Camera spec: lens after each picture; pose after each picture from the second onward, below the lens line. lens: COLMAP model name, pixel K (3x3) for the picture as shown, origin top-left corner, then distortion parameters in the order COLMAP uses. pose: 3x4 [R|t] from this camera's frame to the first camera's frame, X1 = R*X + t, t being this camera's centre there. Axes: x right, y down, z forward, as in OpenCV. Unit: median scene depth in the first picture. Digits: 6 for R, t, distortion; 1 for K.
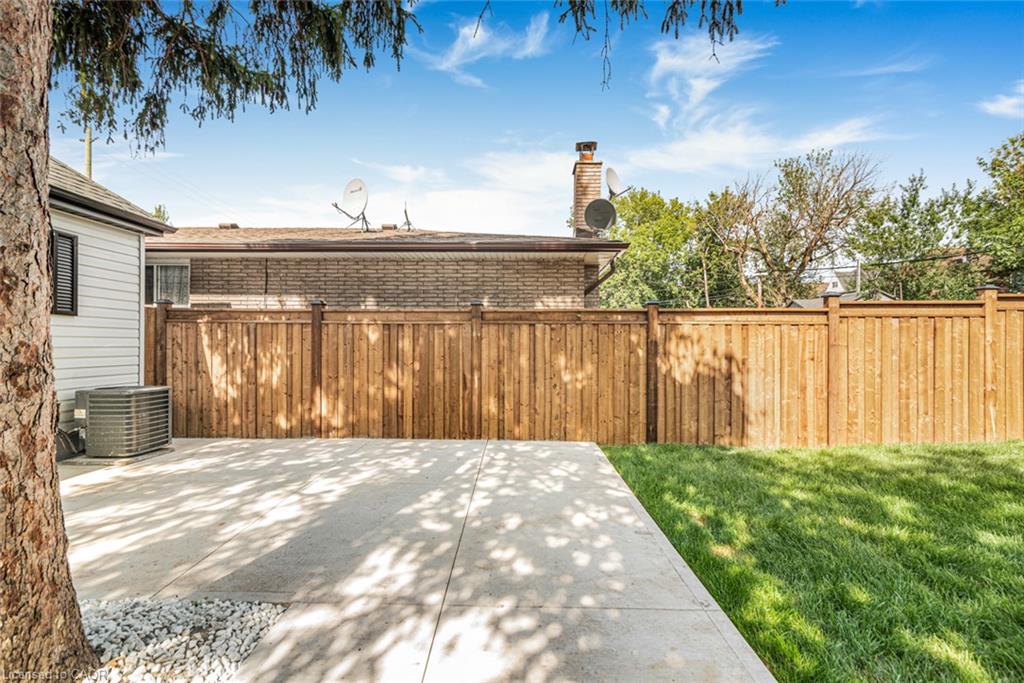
lens RADIAL K [[455.6, 0, 507.7], [0, 455.6, 342.9], [0, 0, 1]] dist [0.002071, 0.000489]
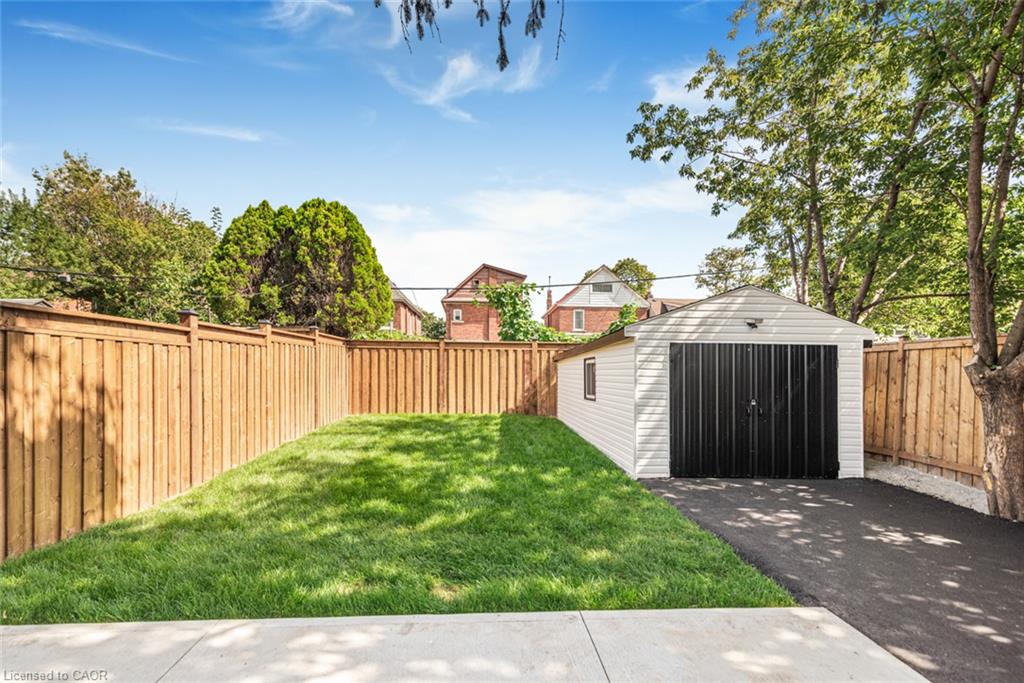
lens RADIAL K [[475.5, 0, 510.2], [0, 475.5, 371.0], [0, 0, 1]] dist [0.001554, 0.000241]
pose [[-0.088878, -0.003178, 0.996037, -0.253000], [-0.013698, 0.999904, 0.001968, -0.004113], [-0.995948, -0.013468, -0.088913, 0.472250]]
